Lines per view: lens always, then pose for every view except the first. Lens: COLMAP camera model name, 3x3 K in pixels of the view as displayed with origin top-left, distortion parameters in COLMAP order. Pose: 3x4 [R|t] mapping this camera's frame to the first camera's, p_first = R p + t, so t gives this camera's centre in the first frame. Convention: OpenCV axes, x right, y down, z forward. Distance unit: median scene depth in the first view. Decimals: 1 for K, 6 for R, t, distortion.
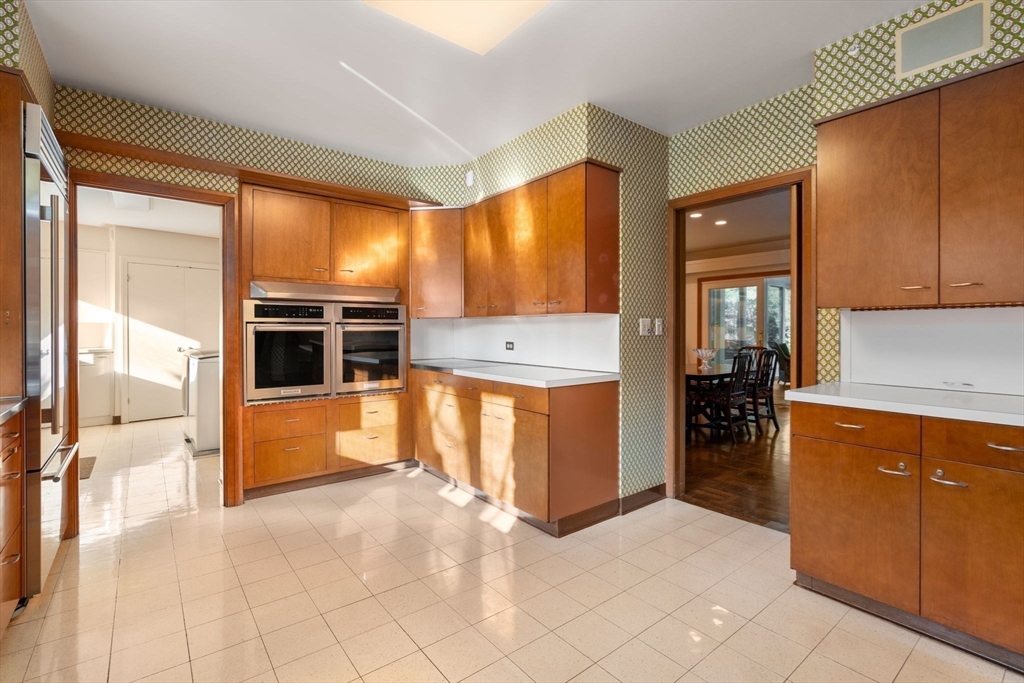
lens RADIAL K [[470.9, 0, 510.8], [0, 470.9, 334.7], [0, 0, 1]] dist [-0.001681, -0.000122]
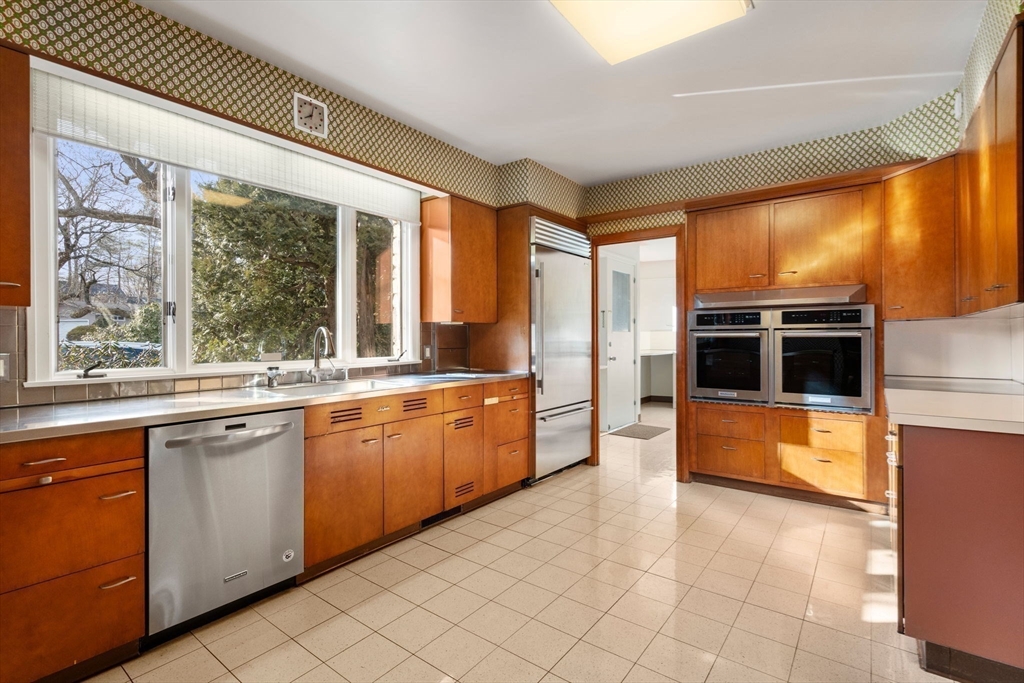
lens RADIAL K [[470.9, 0, 514.0], [0, 470.9, 337.6], [0, 0, 1]] dist [-0.001681, -0.000122]
pose [[0.262698, -0.001054, -0.964878, 0.413587], [-0.005691, 0.999980, -0.002642, -0.001362], [0.964861, 0.006185, 0.262687, 0.235551]]
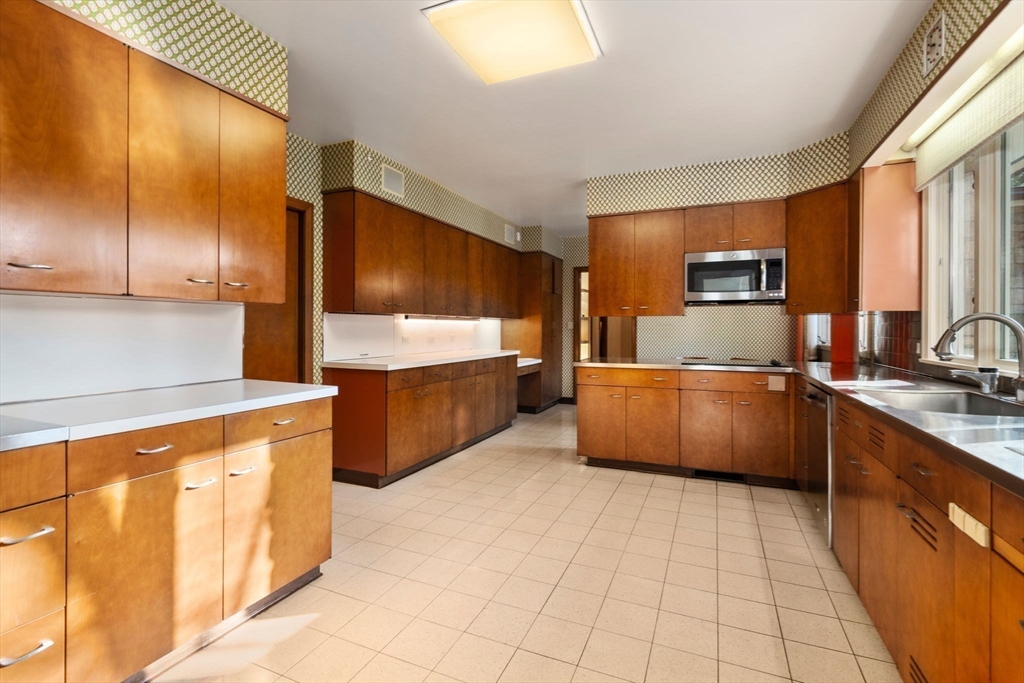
lens RADIAL K [[470.9, 0, 509.5], [0, 470.9, 331.6], [0, 0, 1]] dist [-0.001681, -0.000122]
pose [[-0.481506, -0.018548, 0.876246, -0.569066], [-0.000356, 0.999780, 0.020967, -0.015477], [-0.876443, 0.009783, -0.481407, 0.804061]]
